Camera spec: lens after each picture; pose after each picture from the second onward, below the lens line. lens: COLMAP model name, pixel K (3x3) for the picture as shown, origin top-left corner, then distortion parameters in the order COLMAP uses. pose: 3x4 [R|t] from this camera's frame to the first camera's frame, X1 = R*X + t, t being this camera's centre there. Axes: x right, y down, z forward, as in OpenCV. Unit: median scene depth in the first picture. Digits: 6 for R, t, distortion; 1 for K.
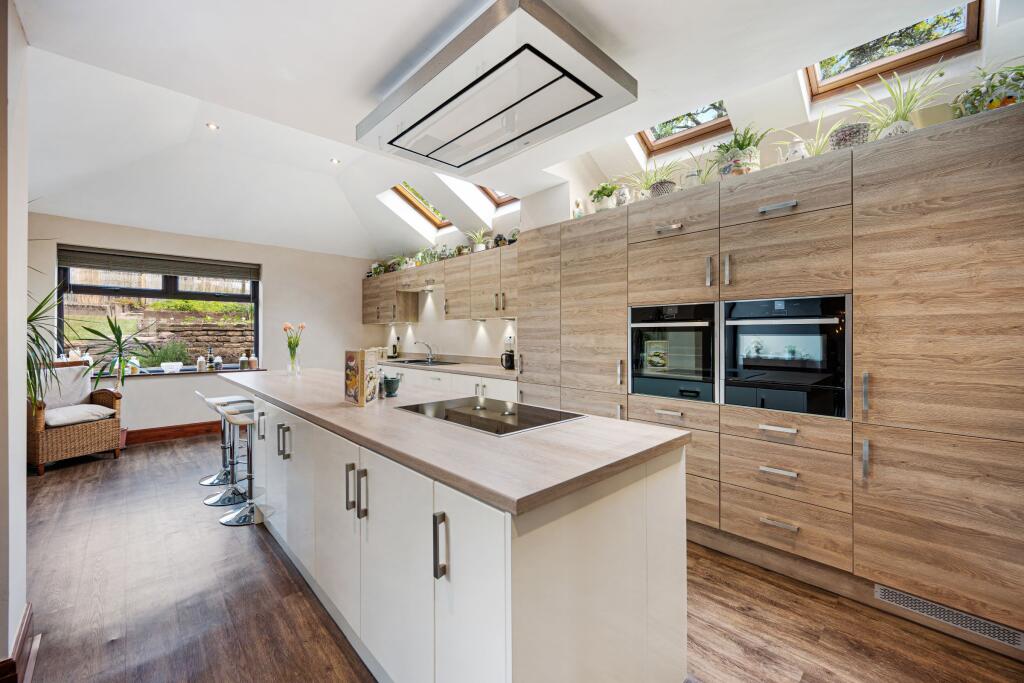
lens RADIAL K [[418.2, 0, 511.1], [0, 418.2, 338.2], [0, 0, 1]] dist [0.003304, 0.000181]
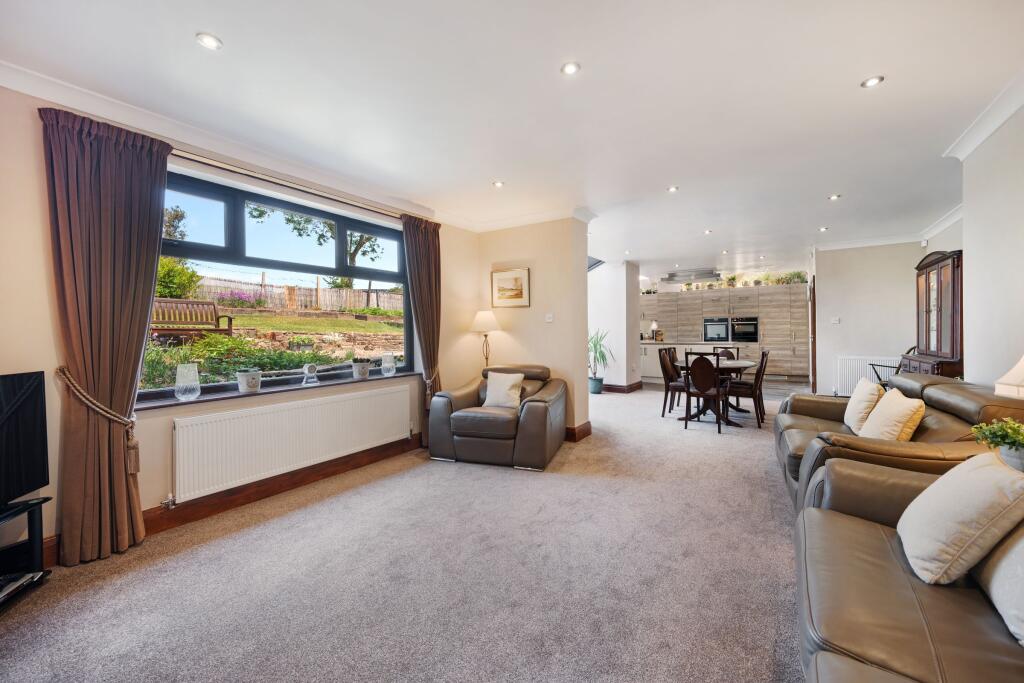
lens RADIAL K [[418.2, 0, 512.1], [0, 418.2, 339.3], [0, 0, 1]] dist [0.003304, 0.000181]
pose [[0.968552, -0.001717, 0.248804, -2.780367], [0.003091, 0.999982, -0.005130, 0.150418], [-0.248791, 0.005738, 0.968540, -2.626711]]
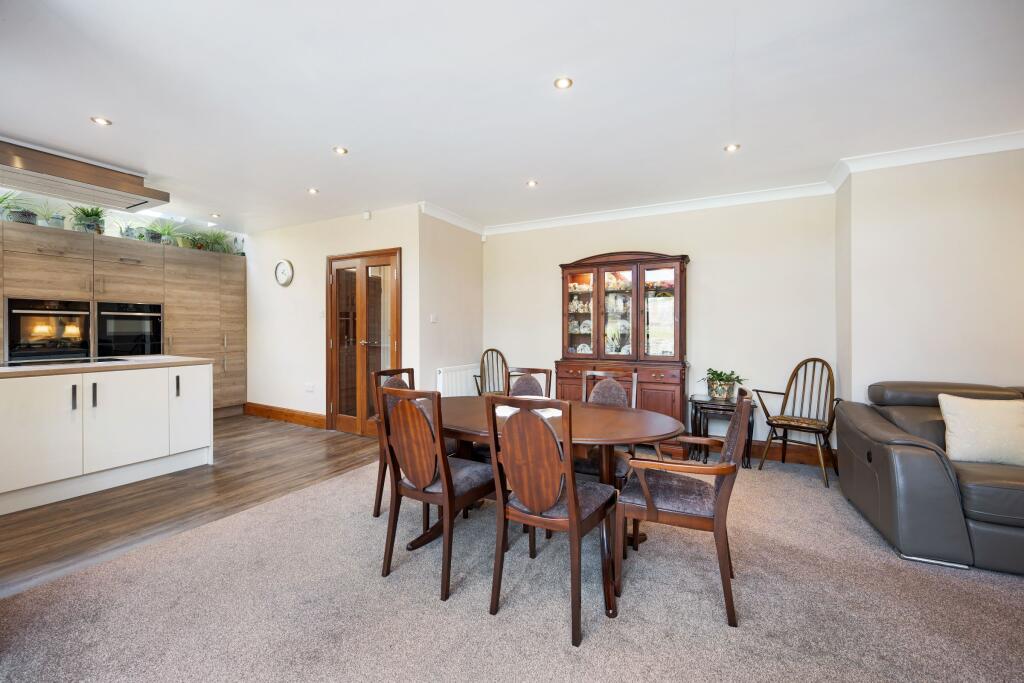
lens RADIAL K [[418.2, 0, 512.1], [0, 418.2, 333.3], [0, 0, 1]] dist [0.003304, 0.000181]
pose [[-0.284661, -0.003615, 0.958622, -1.871867], [0.007079, 0.999958, 0.005872, 0.058099], [-0.958602, 0.008457, -0.284623, -0.230819]]
